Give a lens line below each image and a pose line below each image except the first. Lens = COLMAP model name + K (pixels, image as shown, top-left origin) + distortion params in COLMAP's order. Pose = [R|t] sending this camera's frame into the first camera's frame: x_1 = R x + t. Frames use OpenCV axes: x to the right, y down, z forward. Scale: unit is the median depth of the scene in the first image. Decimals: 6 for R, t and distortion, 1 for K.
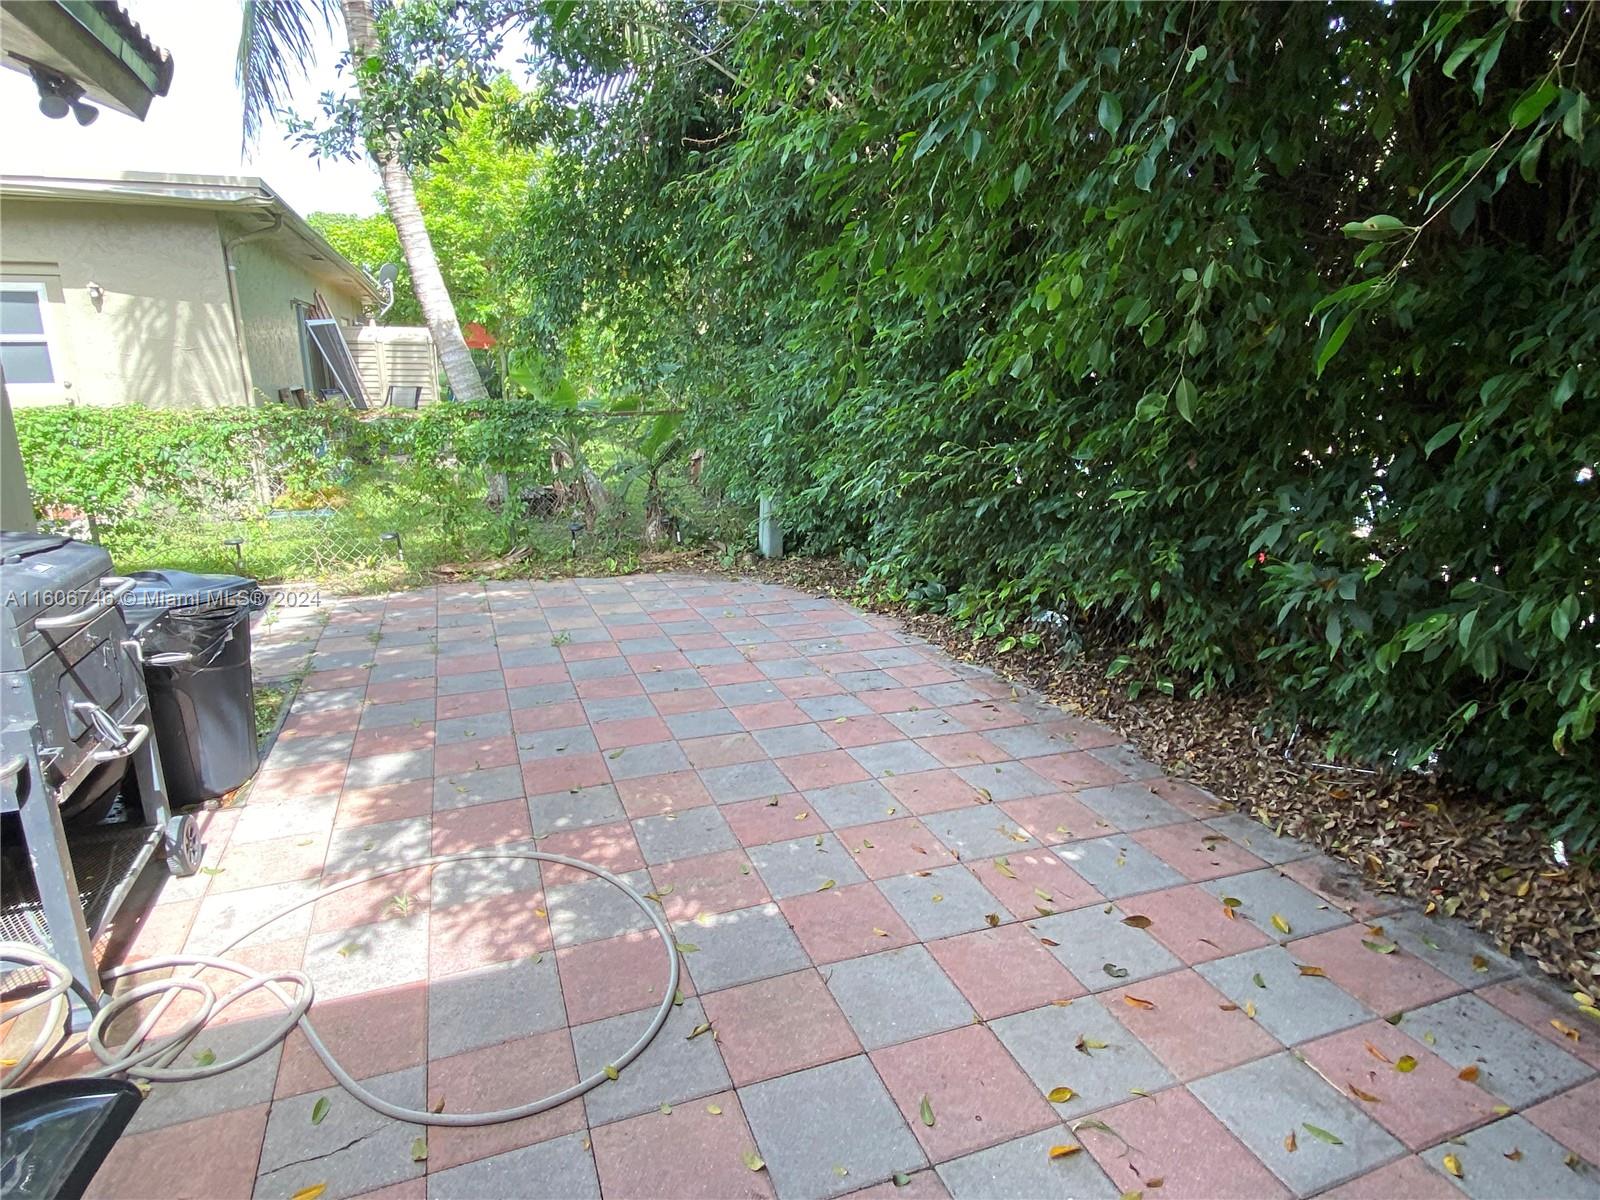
lens RADIAL K [[906.1, 0, 800.0], [0, 906.1, 600.0], [0, 0, 1]] dist [0.082258, -0.088613]
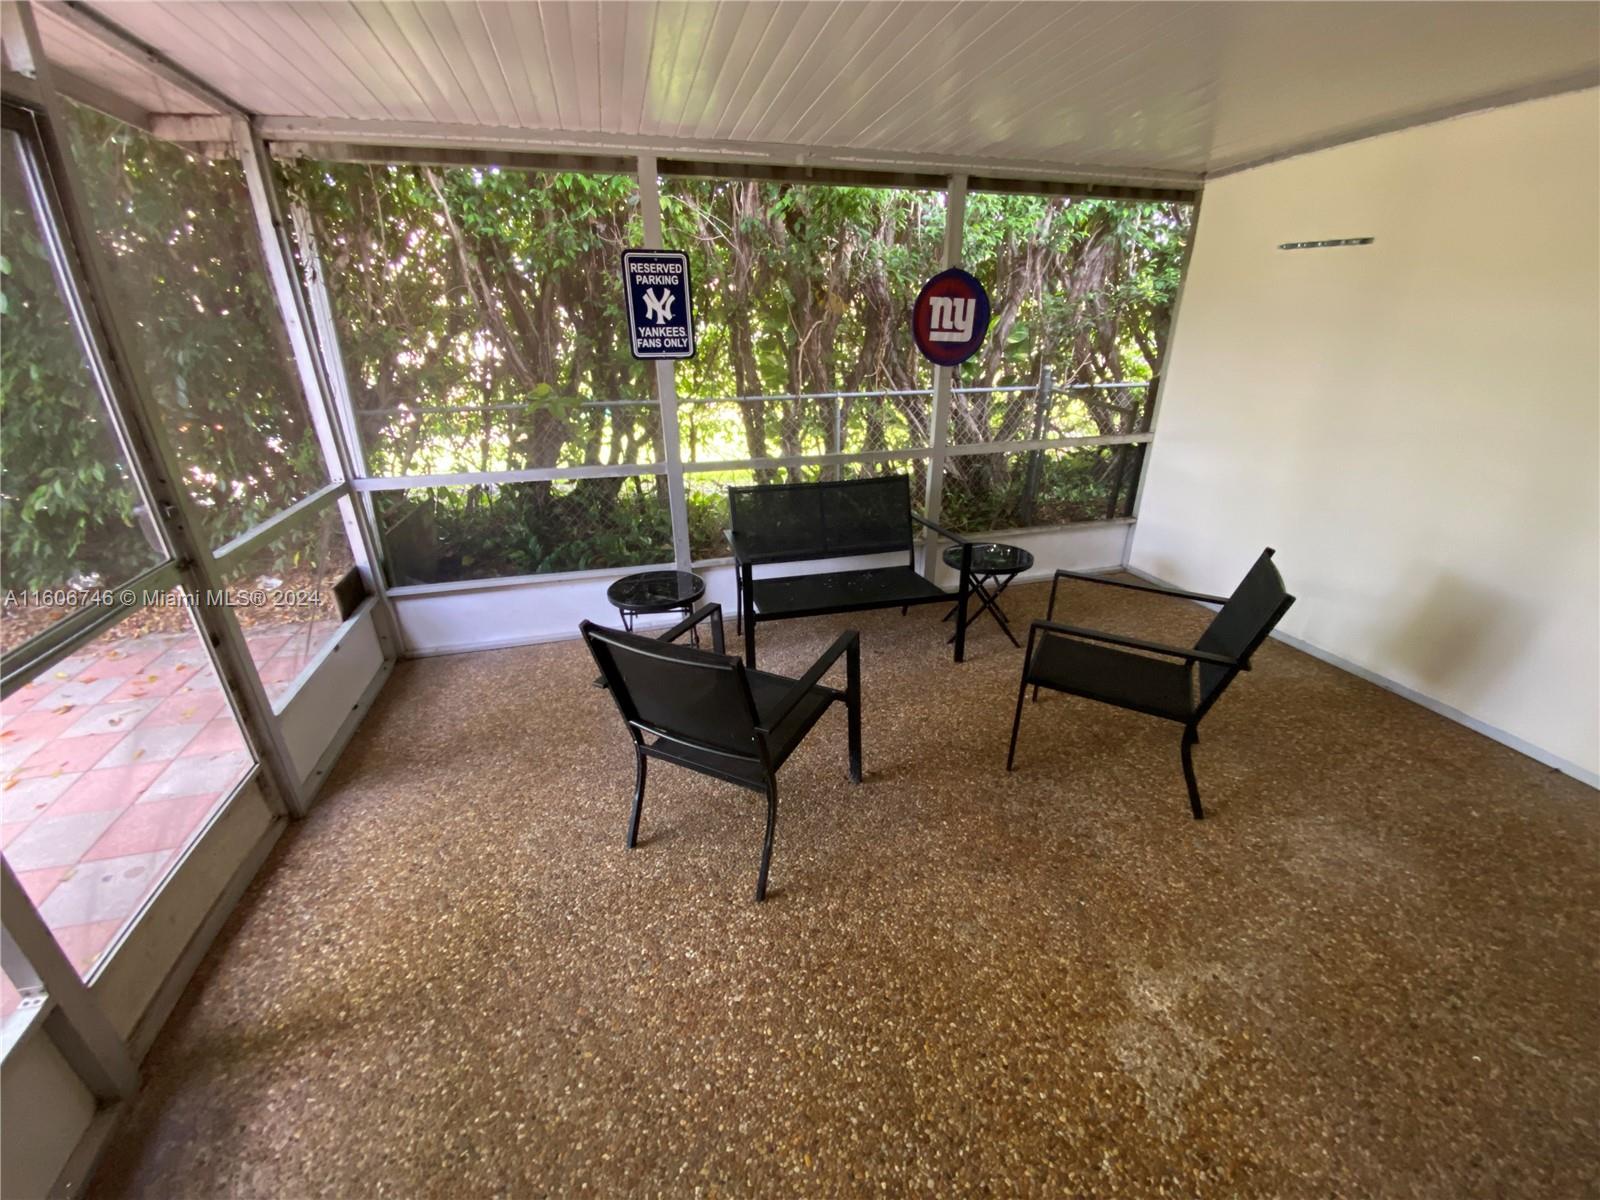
lens RADIAL K [[646.7, 0, 794.8], [0, 646.7, 606.5], [0, 0, 1]] dist [0.018116, -0.020267]
pose [[0.092536, -0.388821, 0.916654, -0.554343], [0.273112, 0.895208, 0.352153, 0.209137], [-0.957521, 0.217762, 0.189031, -0.813539]]
